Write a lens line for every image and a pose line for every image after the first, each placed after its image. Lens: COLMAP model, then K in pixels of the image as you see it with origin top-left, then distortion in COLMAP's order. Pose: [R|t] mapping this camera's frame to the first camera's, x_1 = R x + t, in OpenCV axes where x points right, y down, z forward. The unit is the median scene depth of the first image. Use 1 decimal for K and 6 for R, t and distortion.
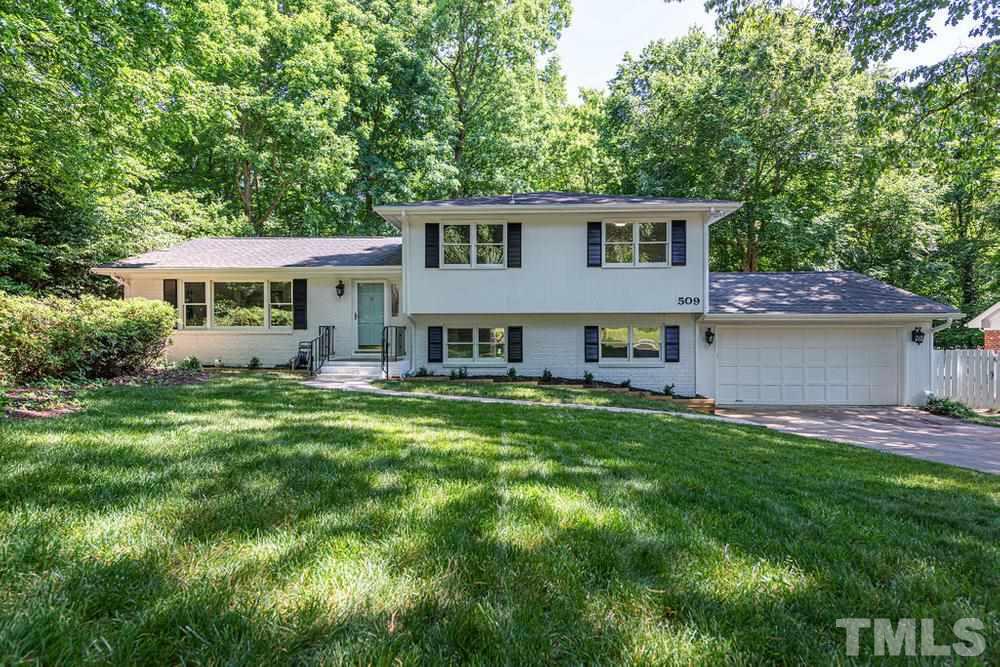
lens RADIAL K [[532.8, 0, 505.4], [0, 532.8, 332.1], [0, 0, 1]] dist [0.014369, -0.001930]
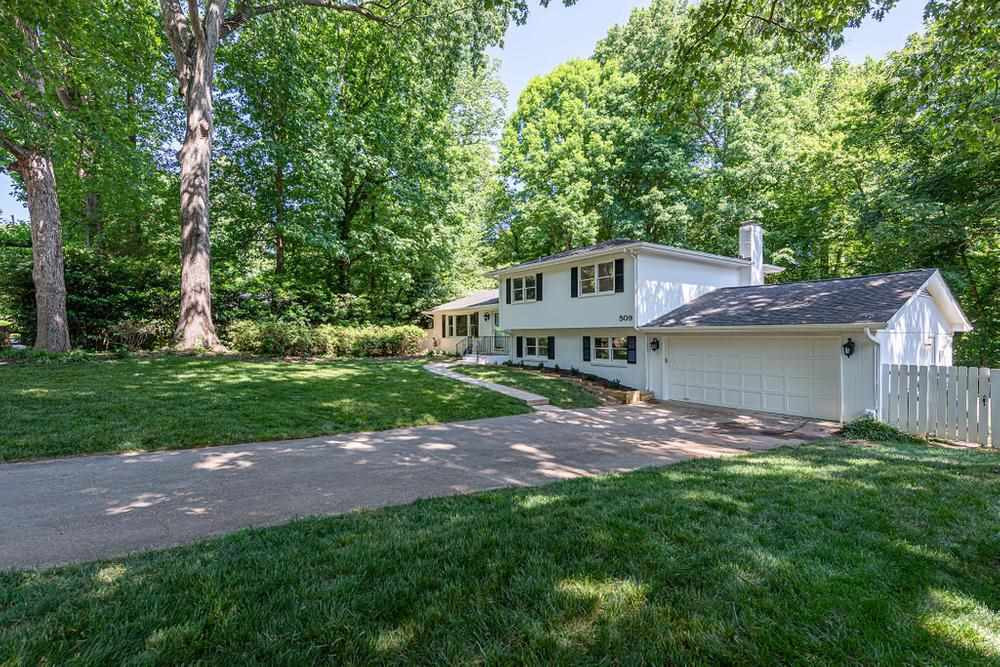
lens RADIAL K [[481.3, 0, 500.0], [0, 481.3, 333.5], [0, 0, 1]] dist [0.015146, 0.000069]
pose [[0.558443, -0.003584, -0.829535, 1.143726], [-0.003838, 0.999969, -0.006904, -0.009460], [0.829534, 0.007039, 0.558412, 0.057413]]
